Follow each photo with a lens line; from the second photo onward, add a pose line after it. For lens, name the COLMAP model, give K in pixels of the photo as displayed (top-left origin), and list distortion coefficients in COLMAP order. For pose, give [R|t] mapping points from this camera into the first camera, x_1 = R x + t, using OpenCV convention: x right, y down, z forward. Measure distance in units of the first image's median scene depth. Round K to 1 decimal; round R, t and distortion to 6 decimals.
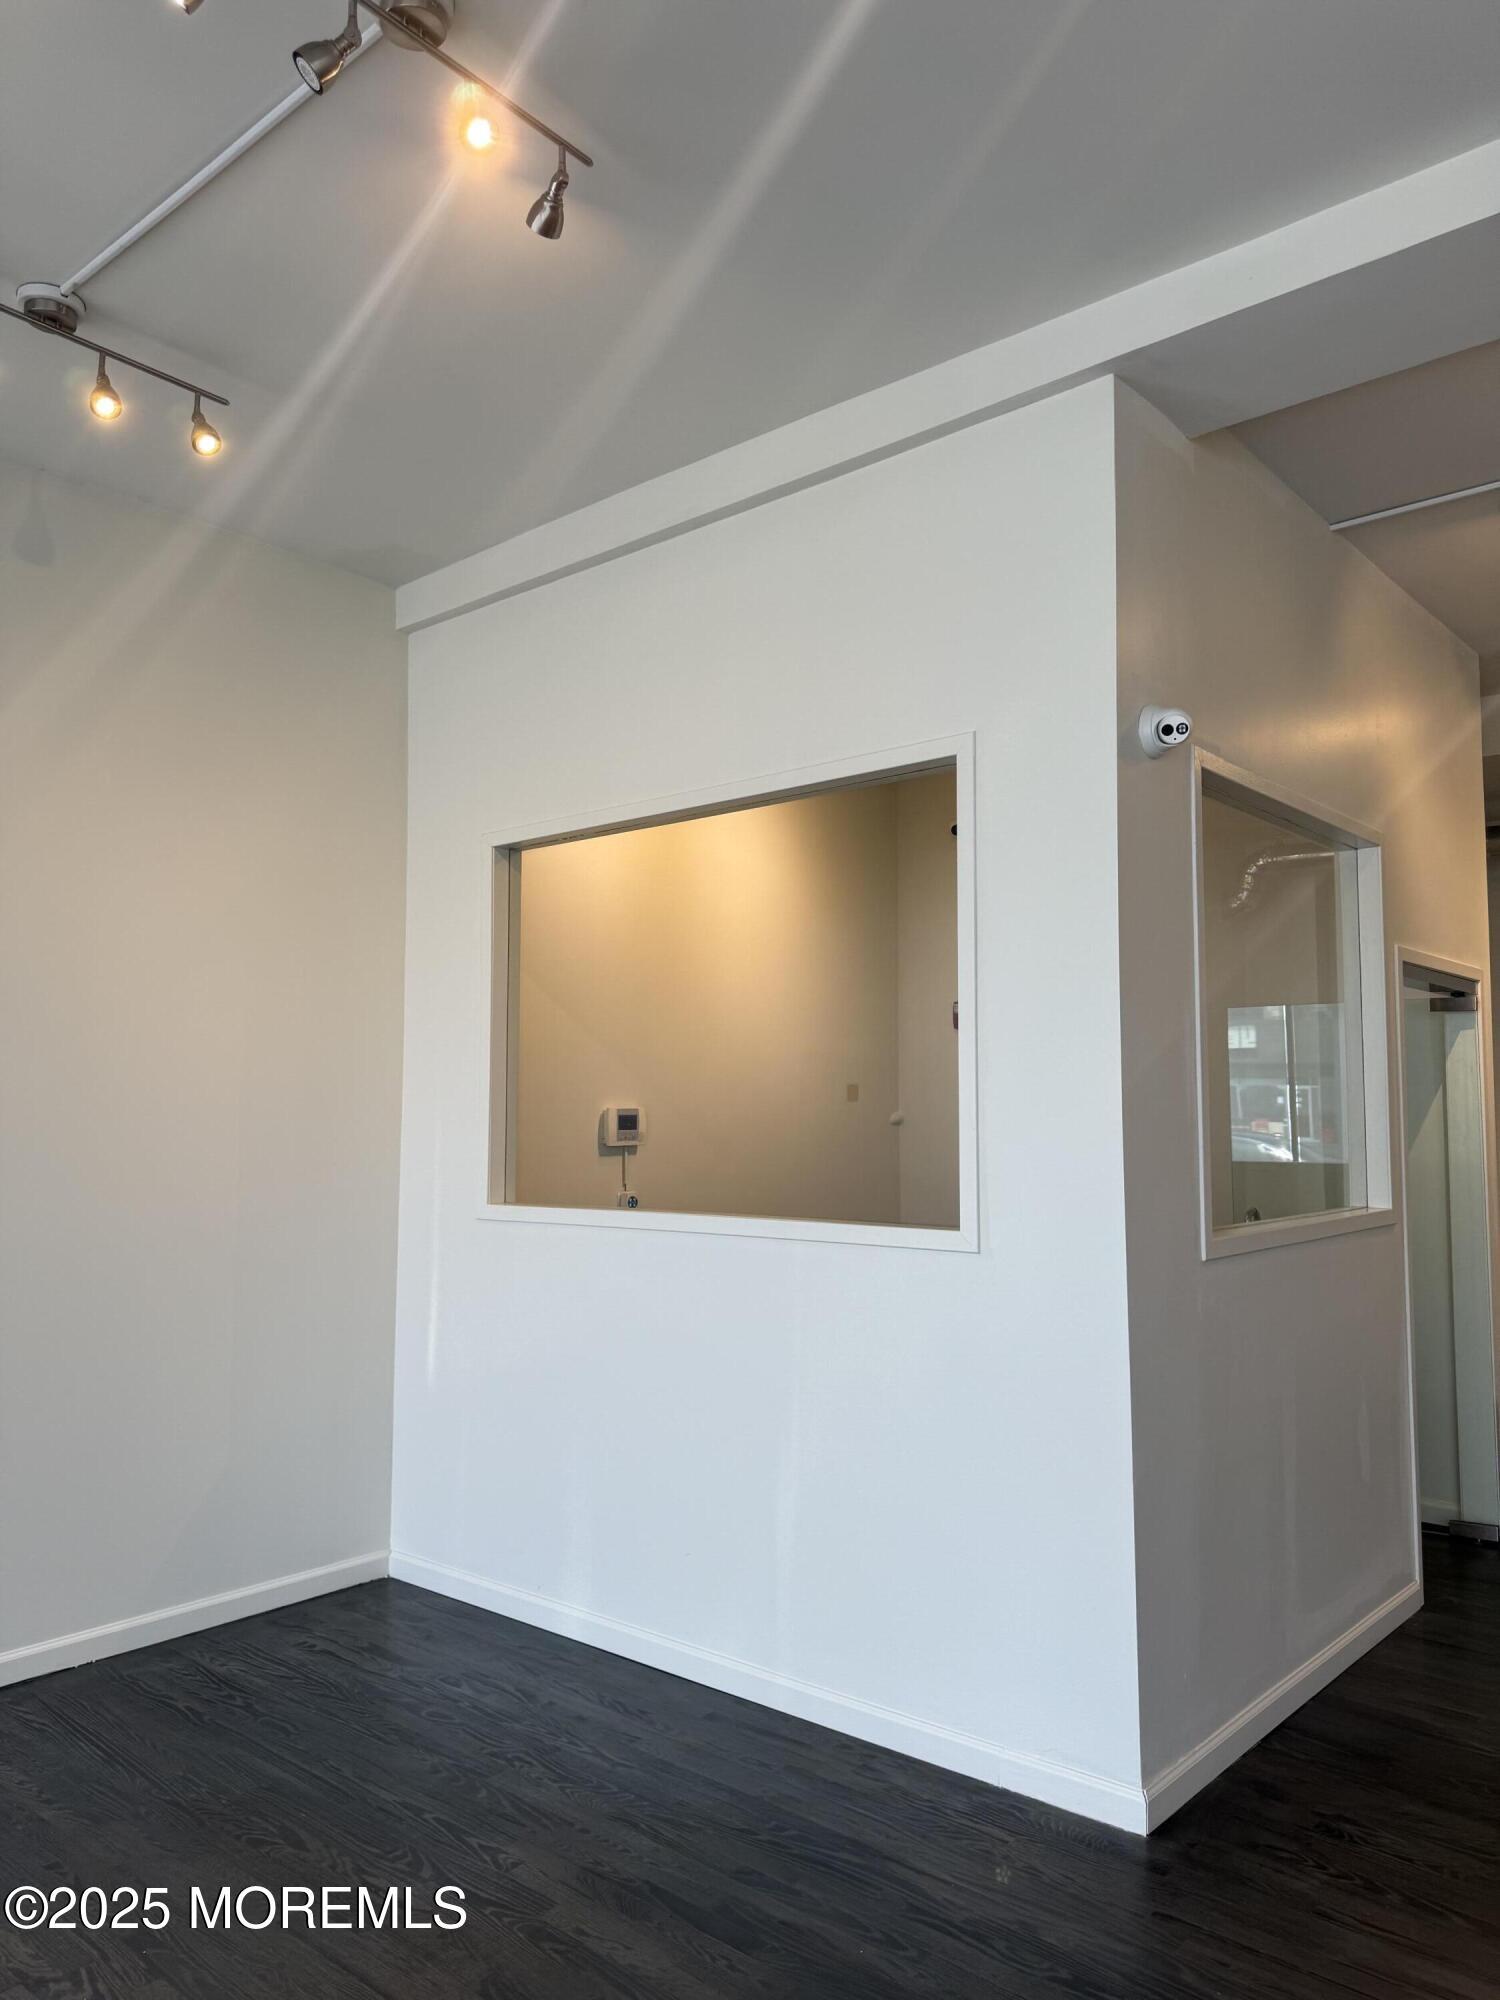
lens RADIAL K [[1411.3, 0, 728.6], [0, 1411.3, 998.5], [0, 0, 1]] dist [0.008665, -0.000369]
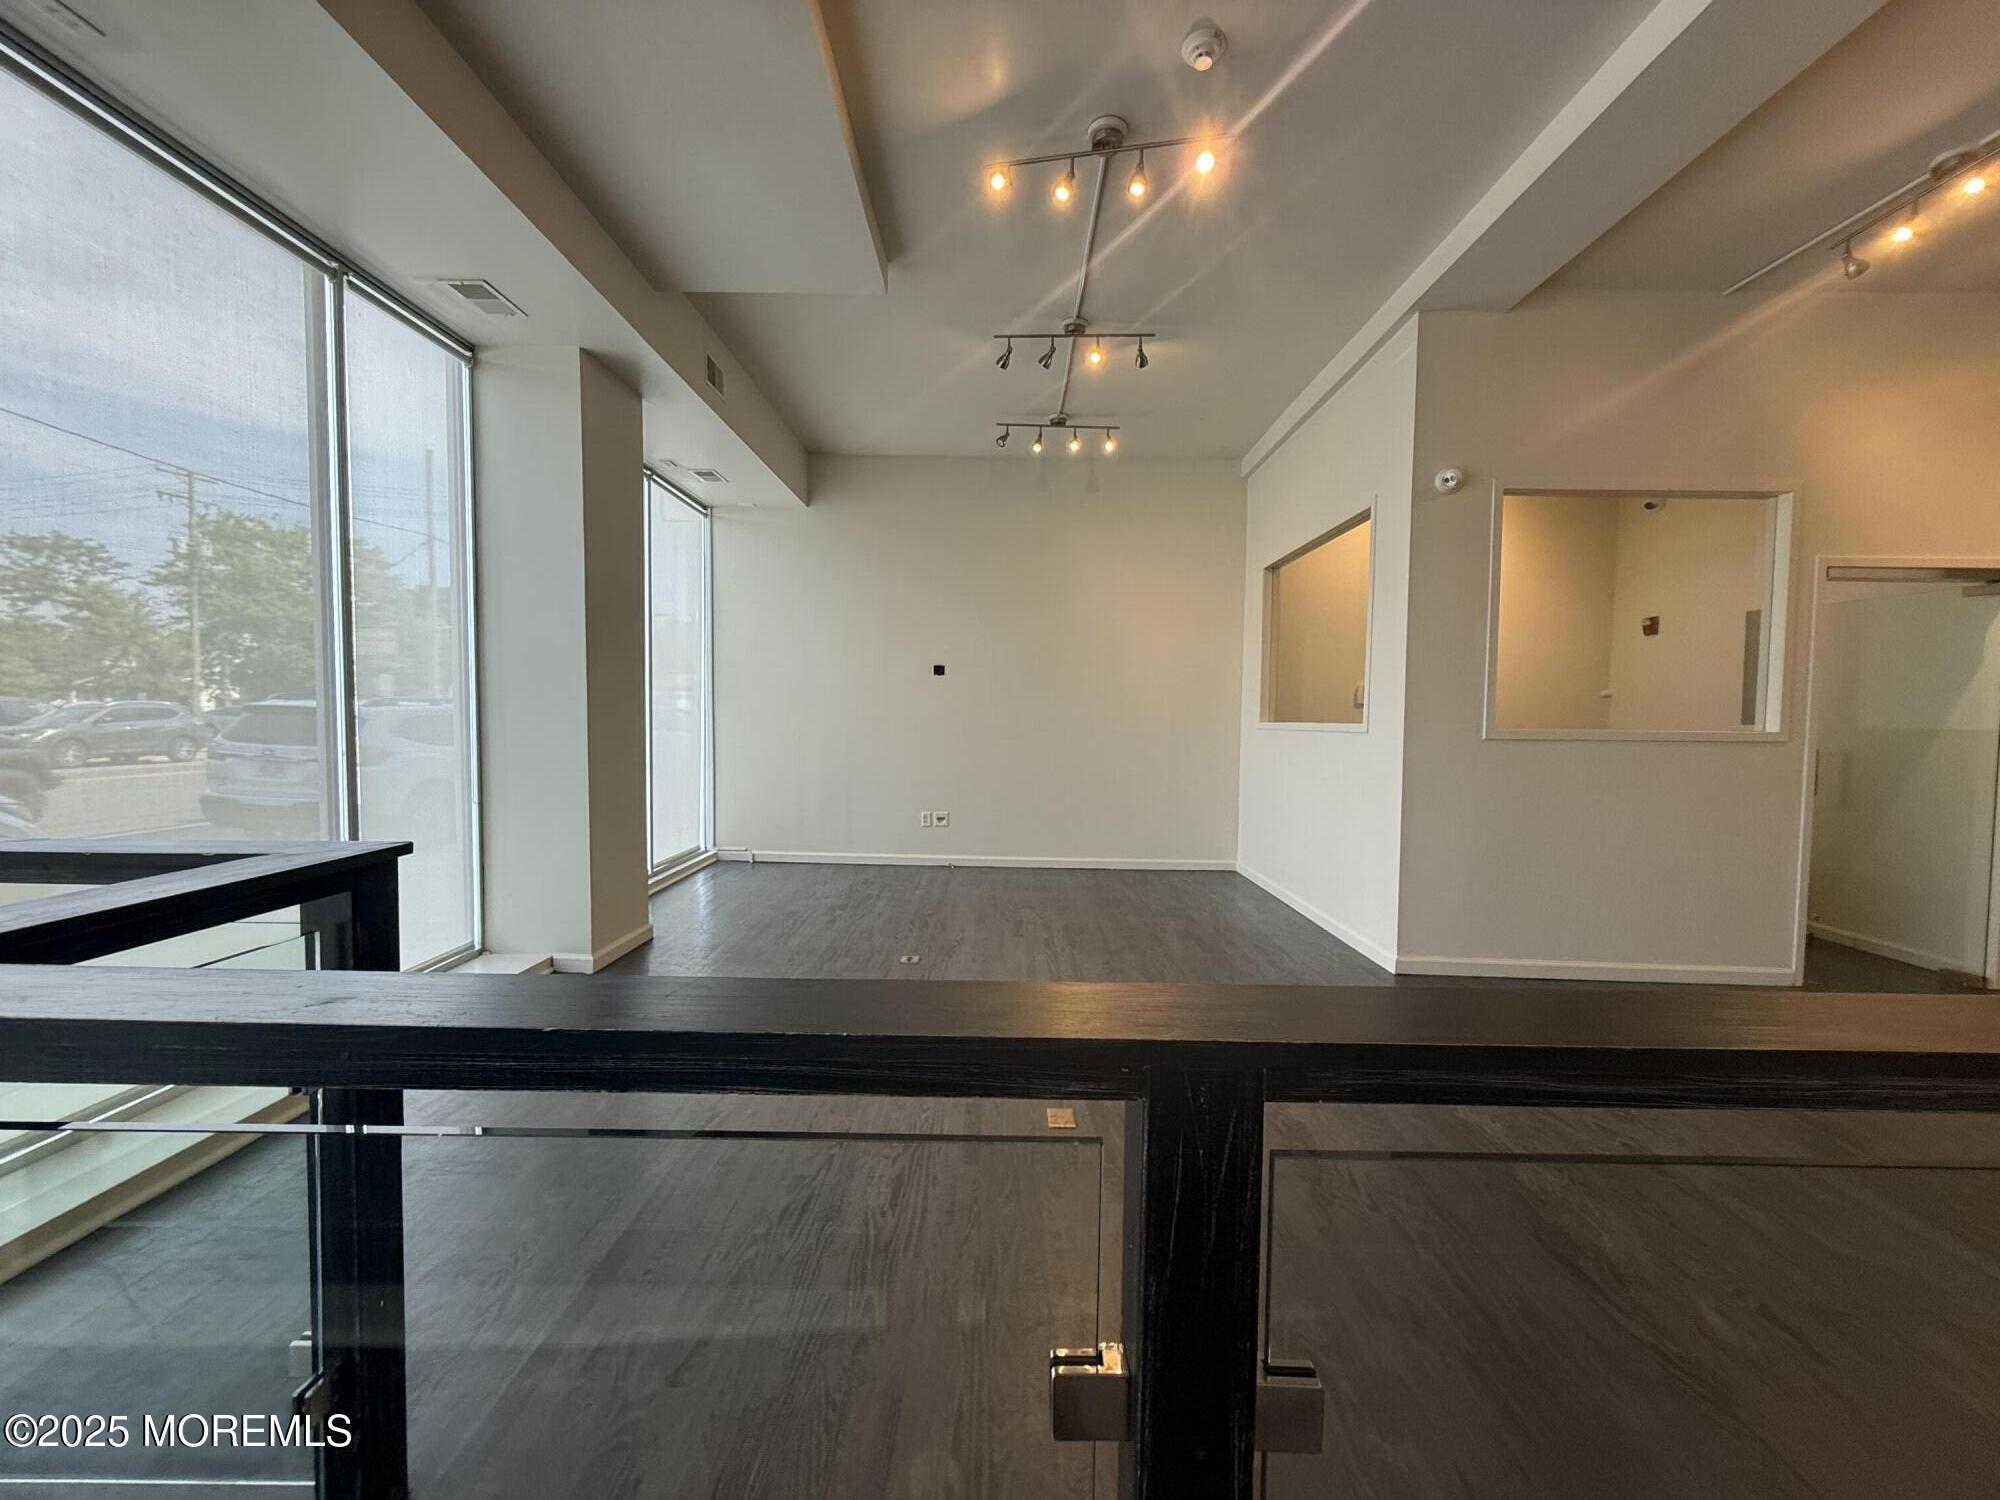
lens RADIAL K [[788.3, 0, 999.3], [0, 788.3, 750.1], [0, 0, 1]] dist [-0.002047, 0.001119]
pose [[0.648806, 0.042393, -0.759772, 0.555362], [0.048436, 0.994122, 0.096831, 0.041986], [0.759410, -0.099625, 0.642939, -0.196846]]
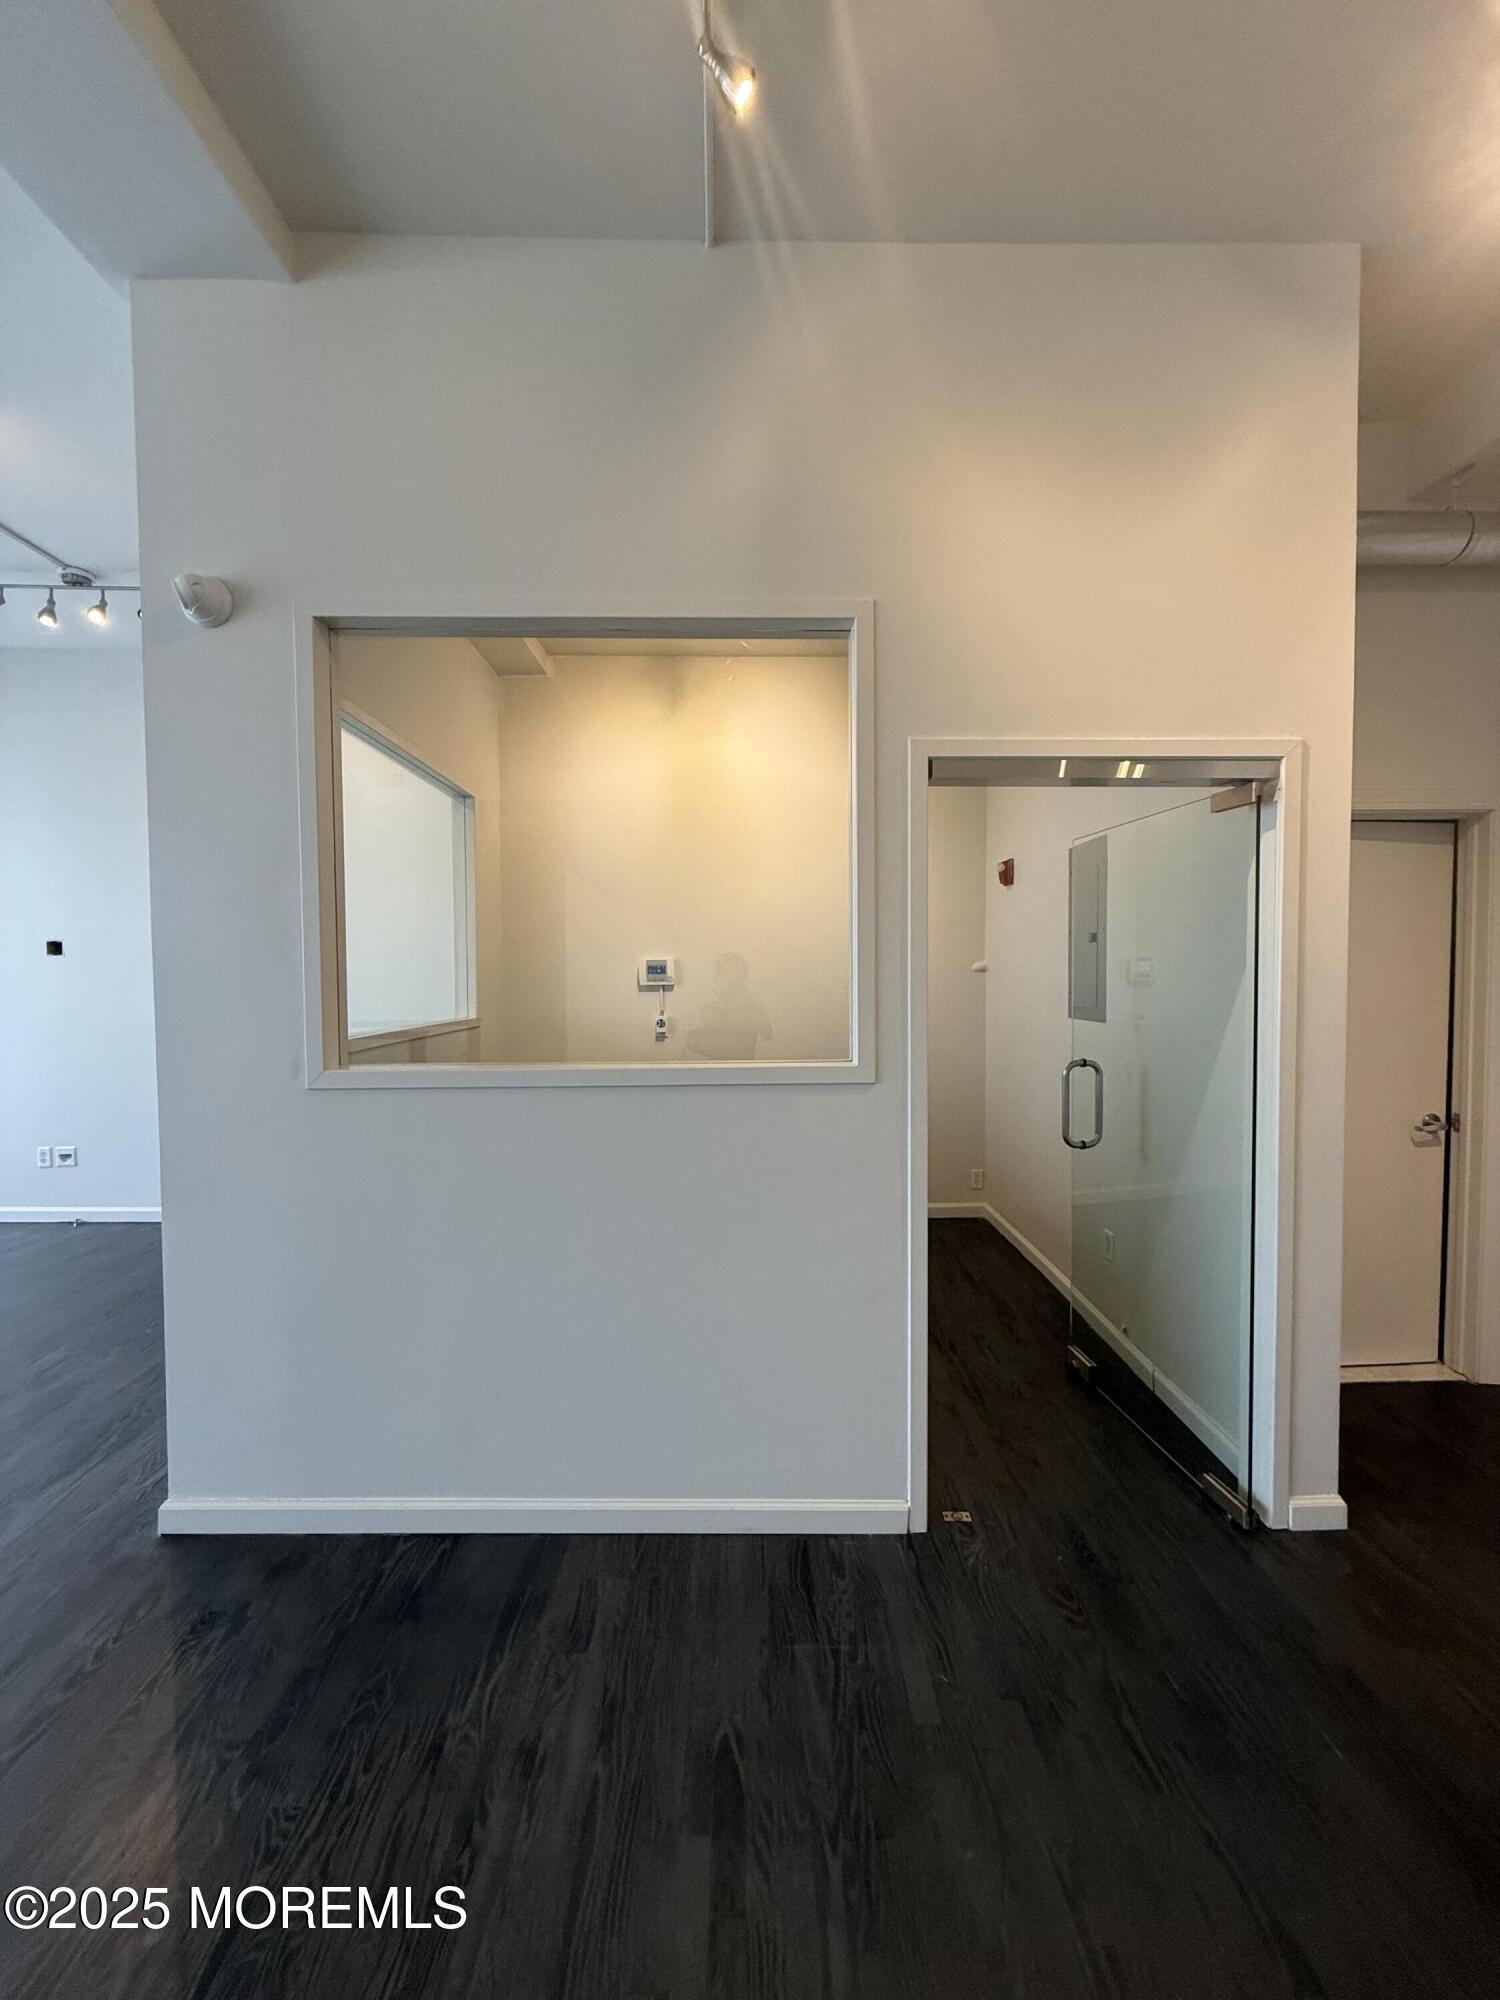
lens RADIAL K [[788.3, 0, 750.3], [0, 788.3, 991.8], [0, 0, 1]] dist [-0.002047, 0.001119]
pose [[0.665651, 0.018025, -0.746045, 0.752732], [0.063515, 0.994712, 0.080704, 0.061762], [0.743555, -0.101105, 0.660987, 0.639566]]
